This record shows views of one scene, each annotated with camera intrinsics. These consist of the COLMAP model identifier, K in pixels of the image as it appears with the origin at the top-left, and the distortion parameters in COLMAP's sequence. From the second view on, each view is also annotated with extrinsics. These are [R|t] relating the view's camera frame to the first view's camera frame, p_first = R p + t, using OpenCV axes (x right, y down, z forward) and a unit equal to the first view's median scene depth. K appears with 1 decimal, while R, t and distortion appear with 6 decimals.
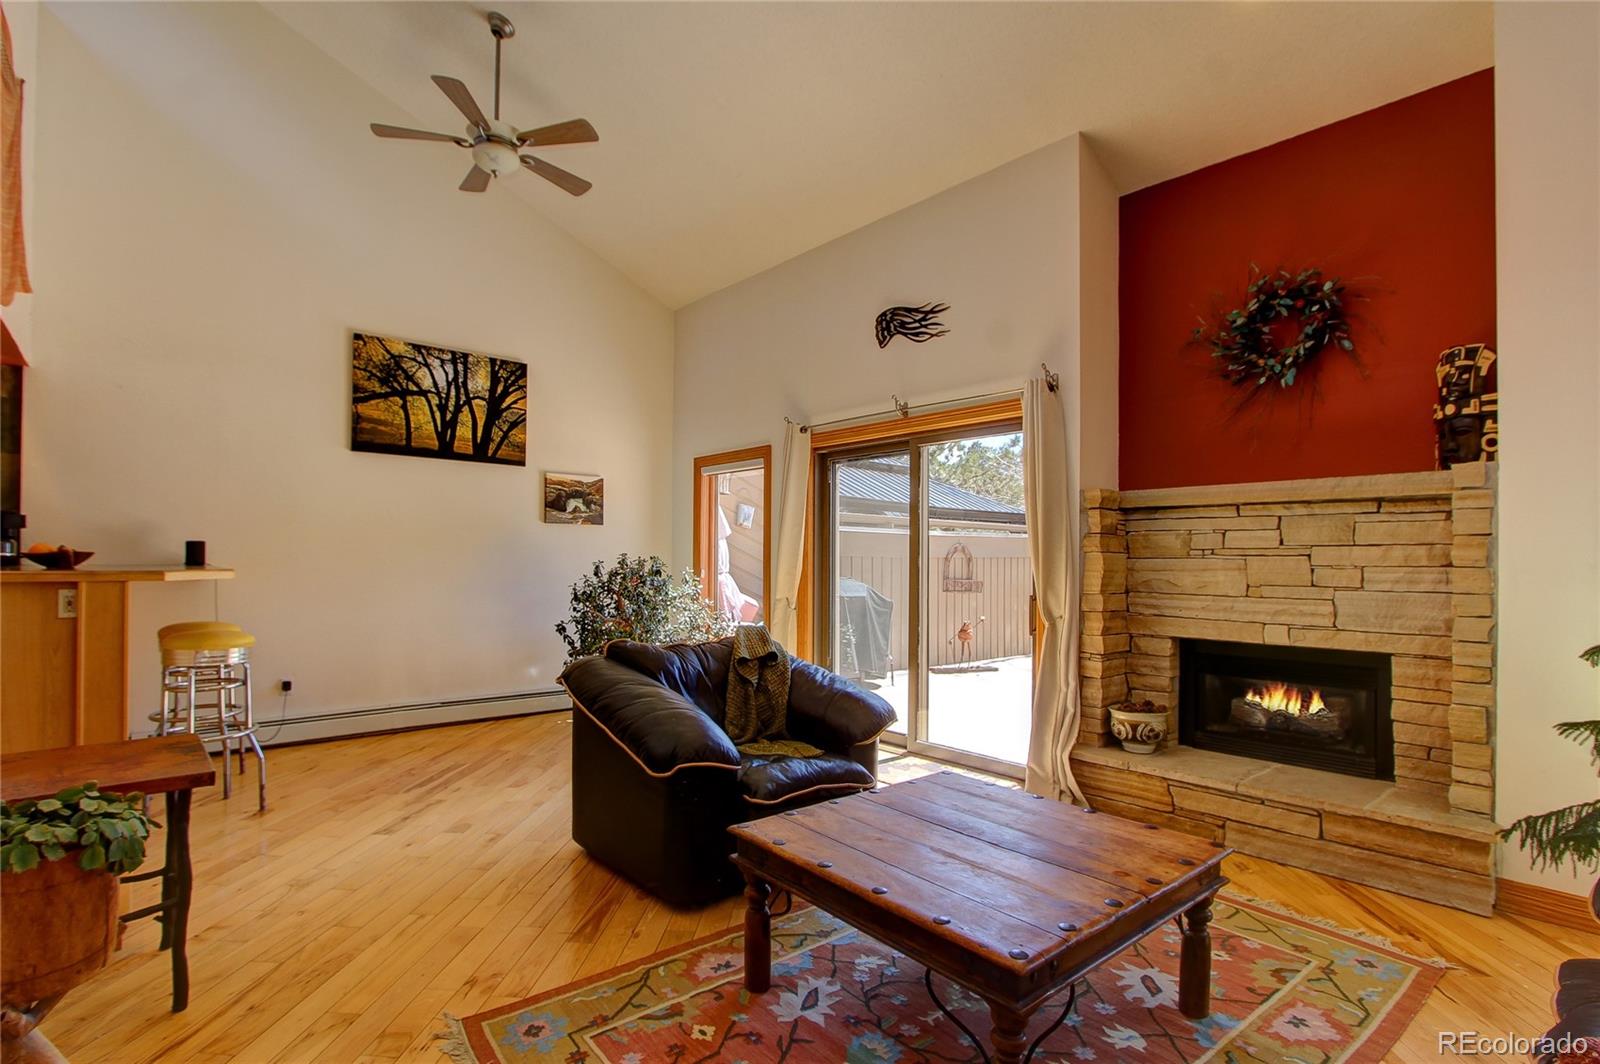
lens RADIAL K [[775.3, 0, 762.7], [0, 775.3, 553.1], [0, 0, 1]] dist [-0.018602, 0.001667]
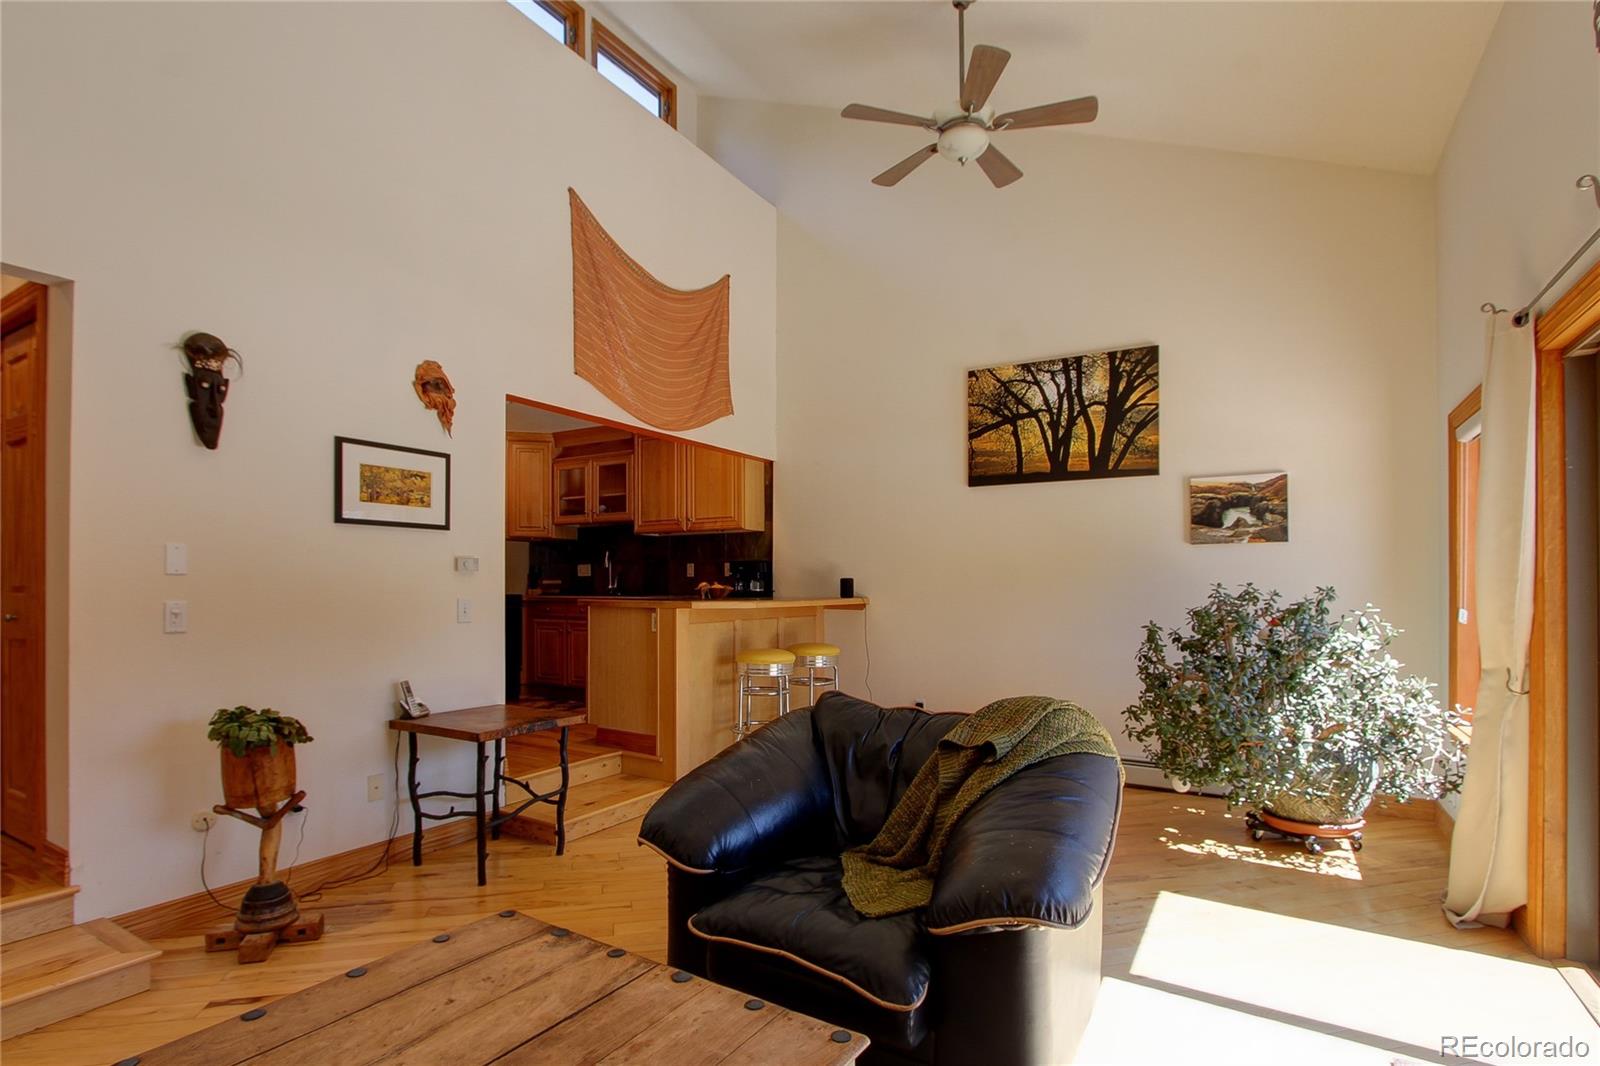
lens RADIAL K [[775.3, 0, 786.1], [0, 775.3, 588.2], [0, 0, 1]] dist [-0.018602, 0.001667]
pose [[0.320376, -0.006437, -0.947269, 0.385257], [0.010739, 0.999937, -0.003163, 0.003233], [0.947230, -0.009160, 0.320425, 0.463775]]
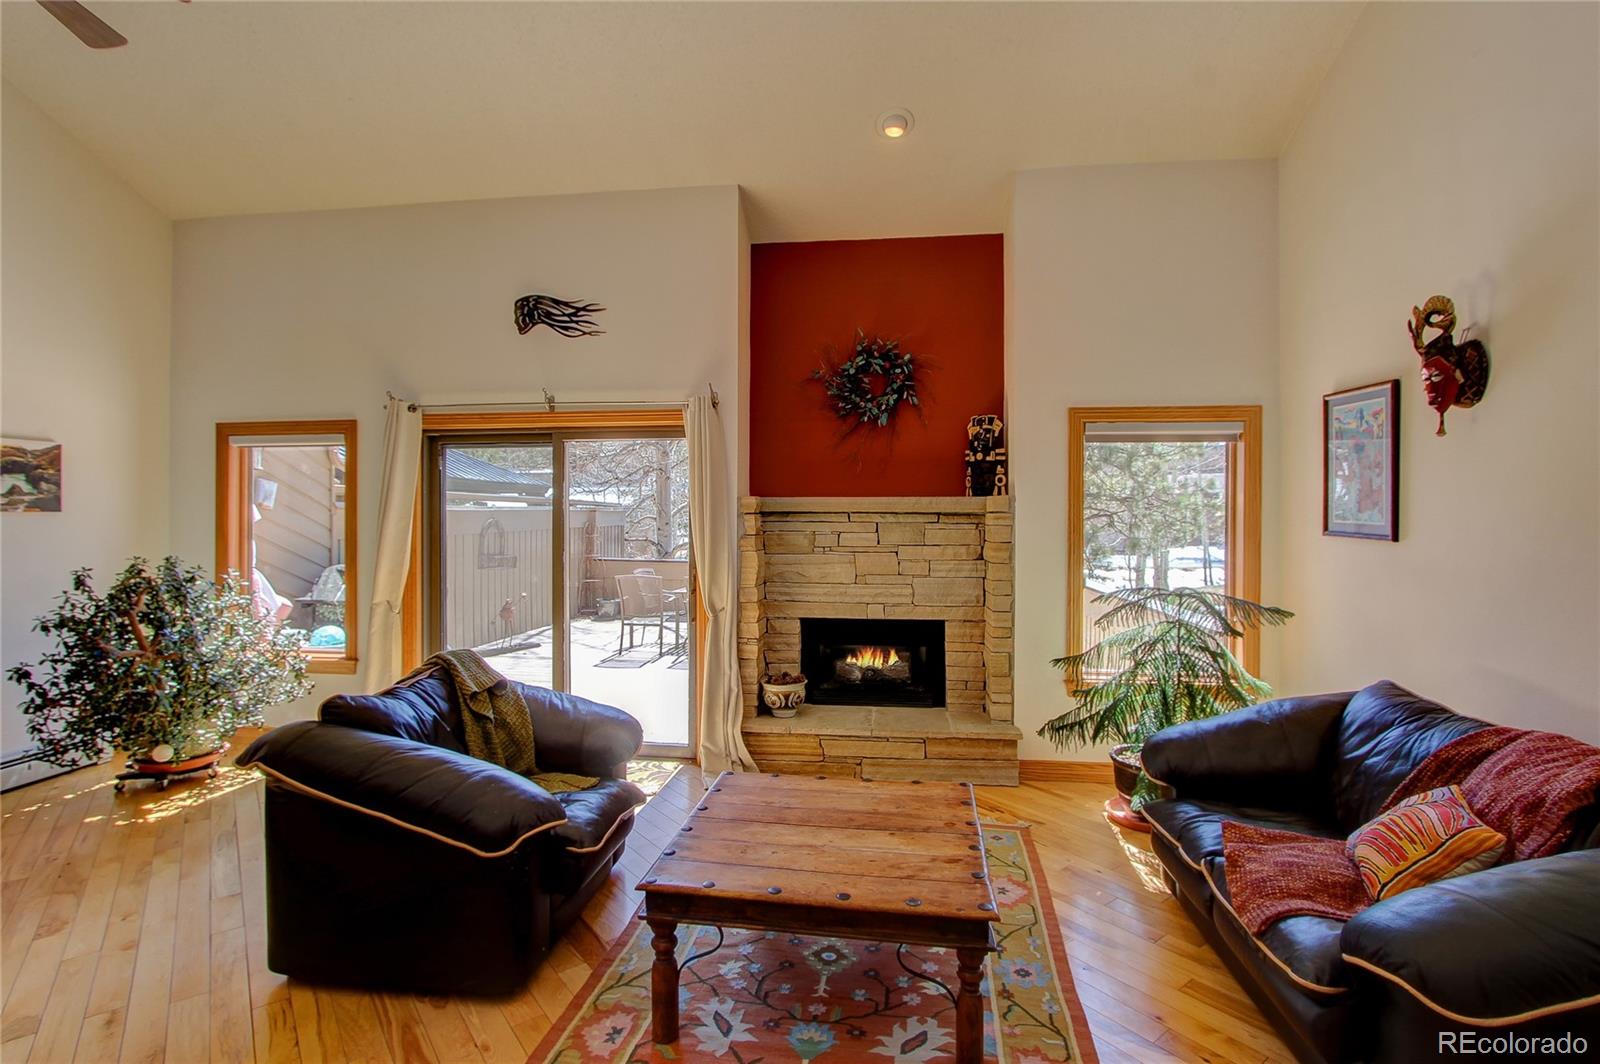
lens RADIAL K [[774.6, 0, 801.9], [0, 774.6, 517.5], [0, 0, 1]] dist [-0.019429, 0.002622]
pose [[0.733211, -0.008026, 0.679953, -0.238260], [-0.000235, 0.999927, 0.012056, -0.051391], [-0.680001, -0.008999, 0.733156, 0.070792]]
